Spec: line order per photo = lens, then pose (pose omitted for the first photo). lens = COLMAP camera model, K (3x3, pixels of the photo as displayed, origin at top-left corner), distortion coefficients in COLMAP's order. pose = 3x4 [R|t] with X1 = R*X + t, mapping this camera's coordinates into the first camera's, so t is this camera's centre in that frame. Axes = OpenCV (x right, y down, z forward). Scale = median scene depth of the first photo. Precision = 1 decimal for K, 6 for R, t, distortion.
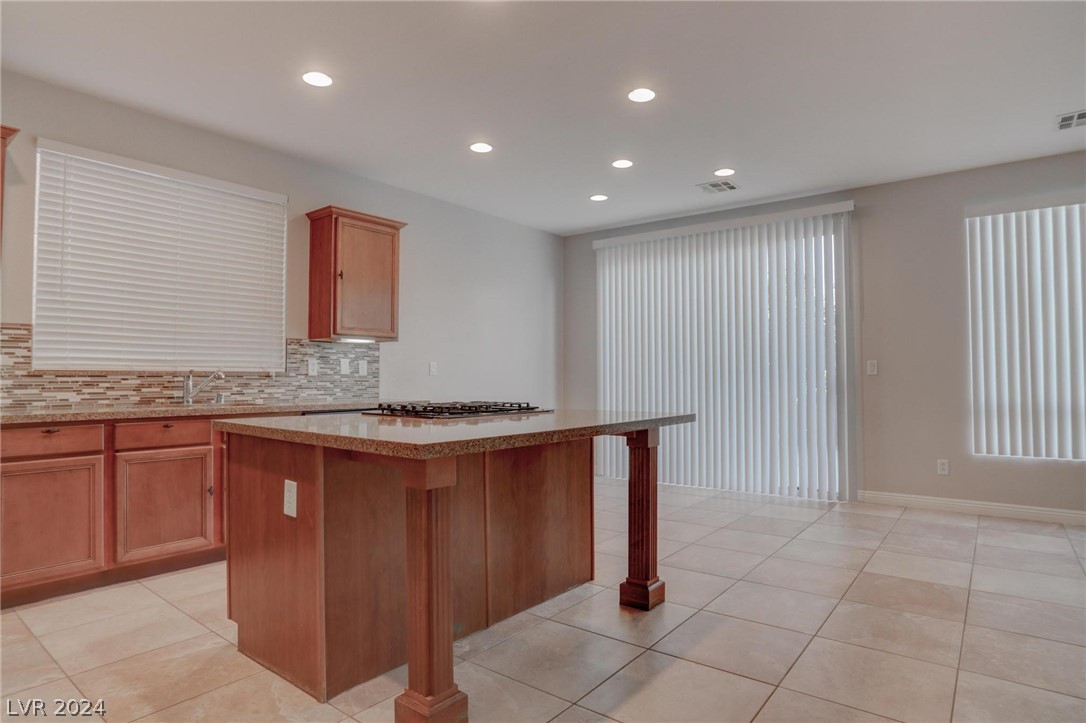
lens RADIAL K [[599.9, 0, 548.7], [0, 599.9, 362.4], [0, 0, 1]] dist [-0.084782, 0.034947]
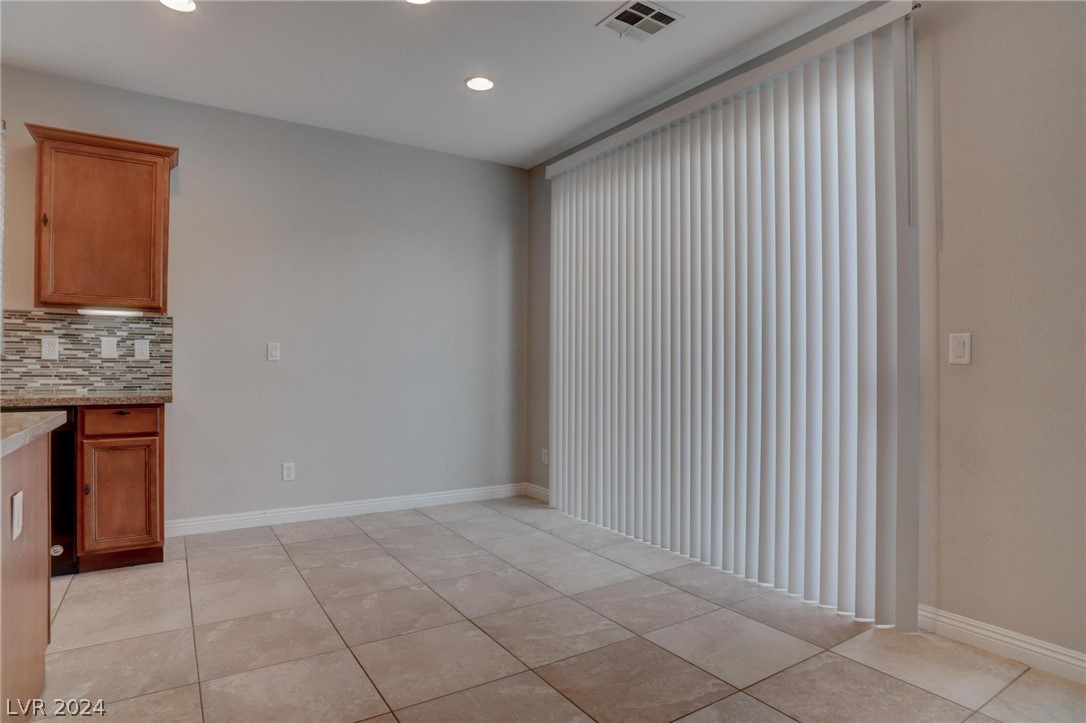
lens RADIAL K [[599.9, 0, 548.7], [0, 599.9, 362.4], [0, 0, 1]] dist [-0.084782, 0.034947]
pose [[0.945838, 0.006040, -0.324582, 0.457222], [0.000260, 0.999812, 0.019363, 0.012681], [0.324638, -0.018399, 0.945659, 0.534664]]
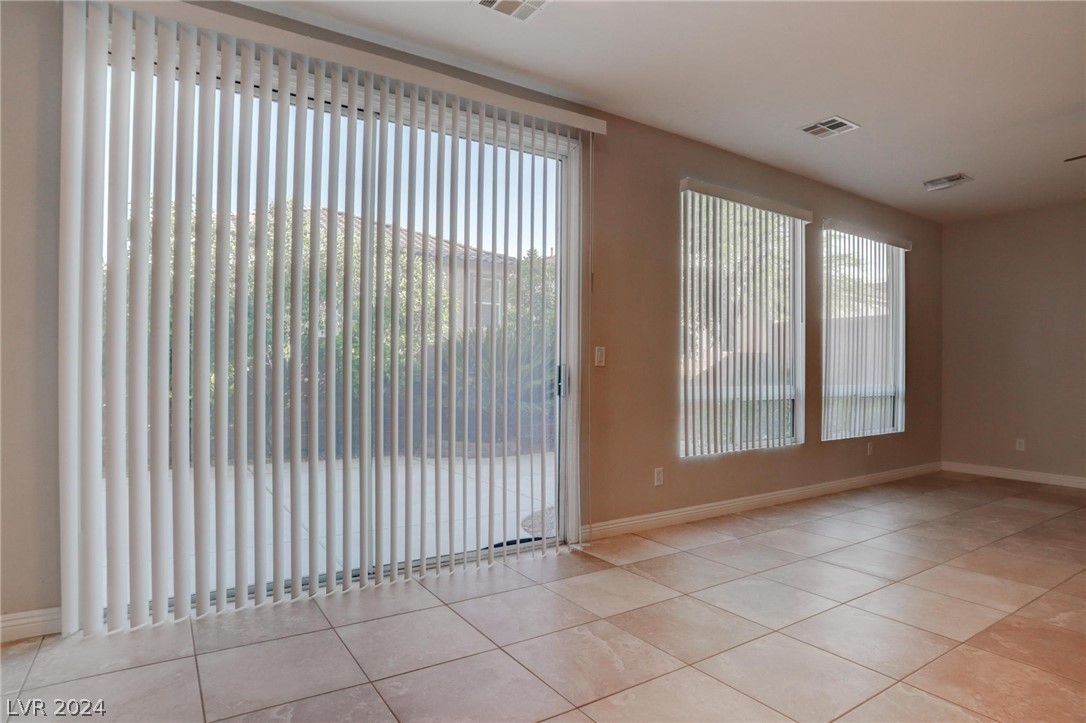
lens RADIAL K [[609.3, 0, 544.1], [0, 609.3, 369.9], [0, 0, 1]] dist [-0.087241, 0.036767]
pose [[0.325861, 0.003960, 0.945409, -0.232235], [-0.033035, 0.999428, 0.007200, 0.026432], [-0.944840, -0.033578, 0.325805, 0.946893]]
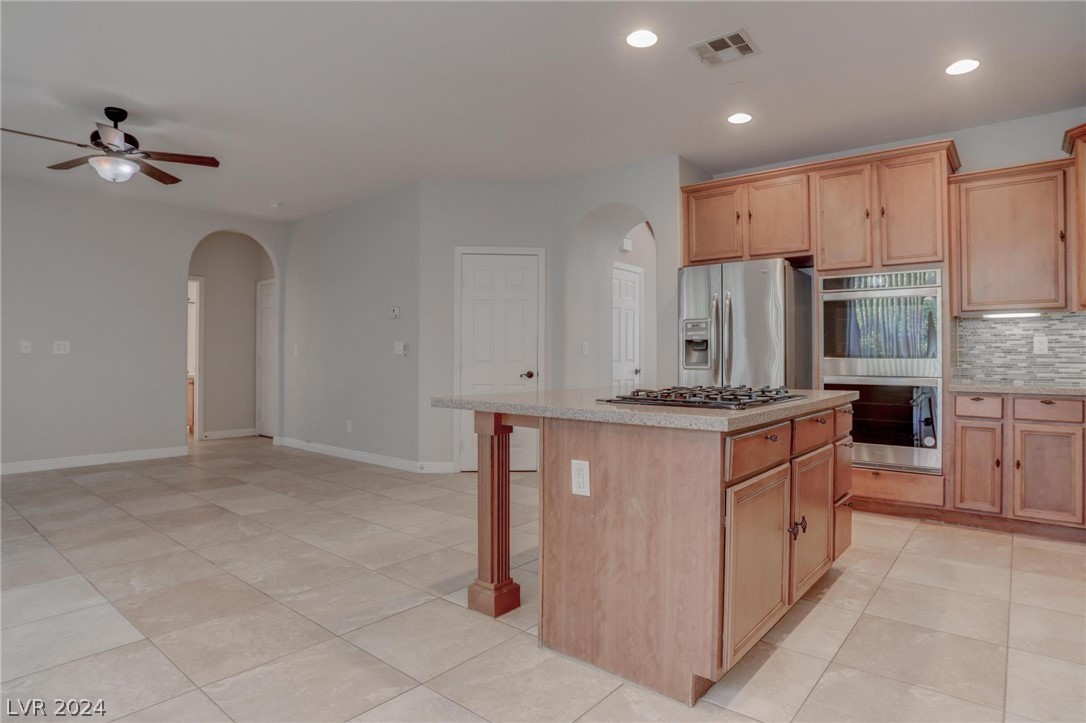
lens RADIAL K [[599.9, 0, 548.7], [0, 599.9, 362.4], [0, 0, 1]] dist [-0.084782, 0.034947]
pose [[-0.999635, -0.002089, 0.026951, 0.033875], [-0.002600, 0.999817, -0.018956, 0.033714], [-0.026906, -0.019019, -0.999457, 1.250769]]
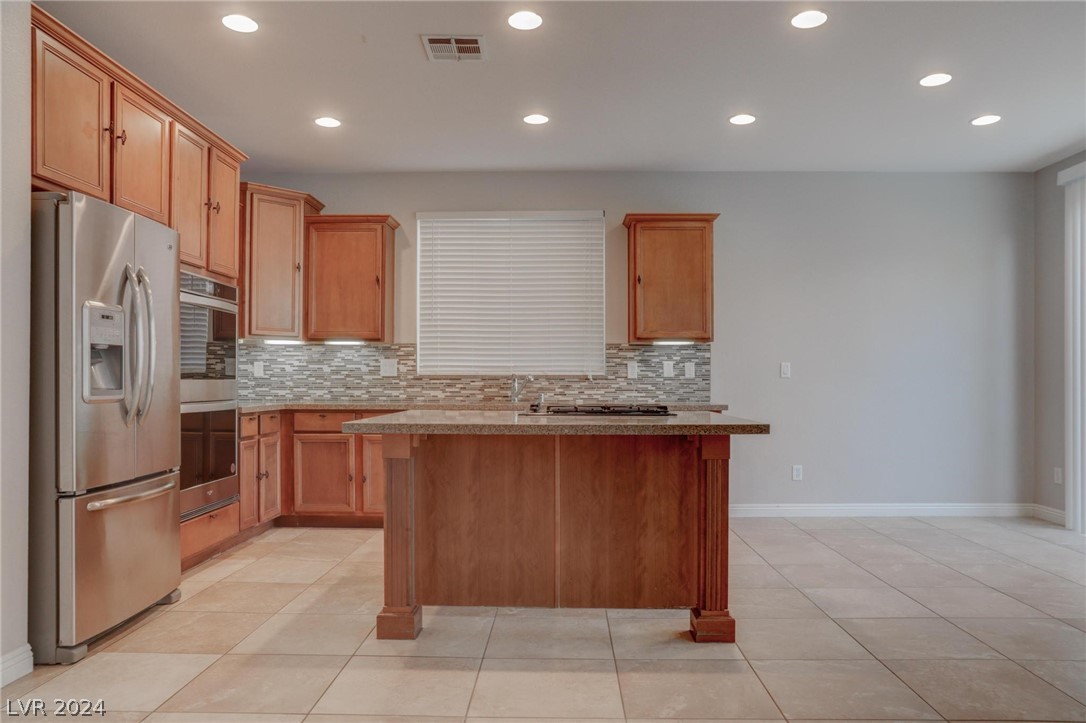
lens RADIAL K [[748.6, 0, 551.6], [0, 748.6, 379.5], [0, 0, 1]] dist [-0.085981, 0.094630]
pose [[0.599552, -0.000085, -0.800336, 0.587581], [0.018846, 0.999724, 0.014012, 0.003423], [0.800114, -0.023484, 0.599389, 0.104368]]
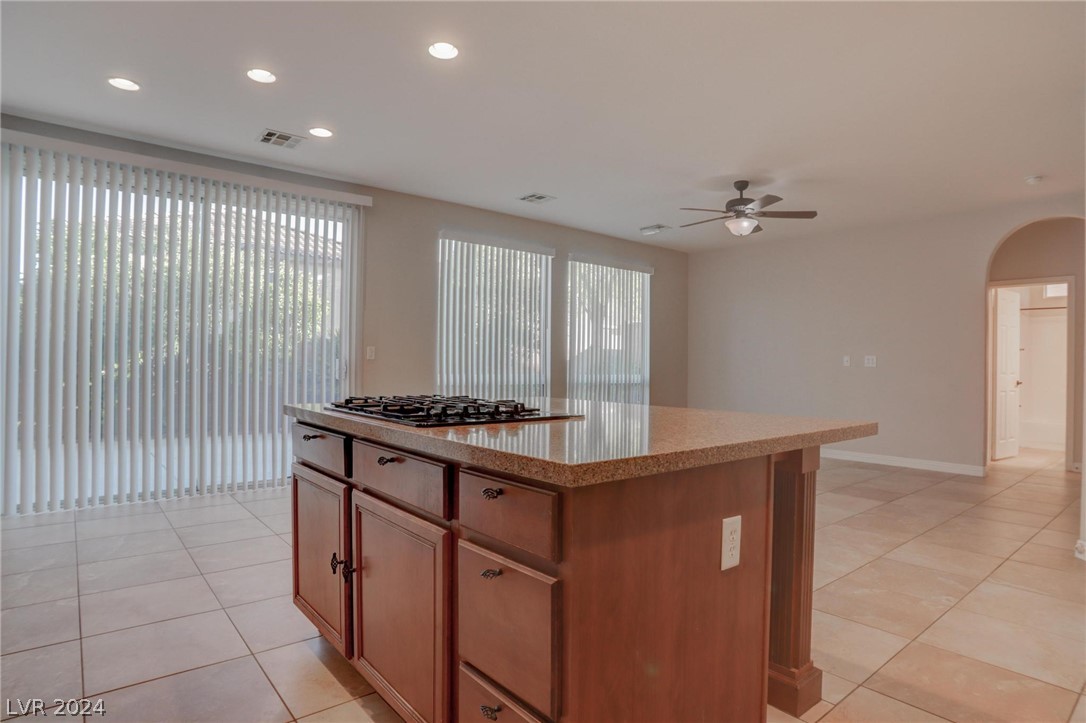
lens RADIAL K [[602.3, 0, 543.0], [0, 602.3, 361.5], [0, 0, 1]] dist [-0.075972, 0.018366]
pose [[0.219395, 0.009007, 0.975595, -0.551087], [-0.039371, 0.999225, -0.000371, 0.014329], [-0.974841, -0.038329, 0.219579, 0.508293]]
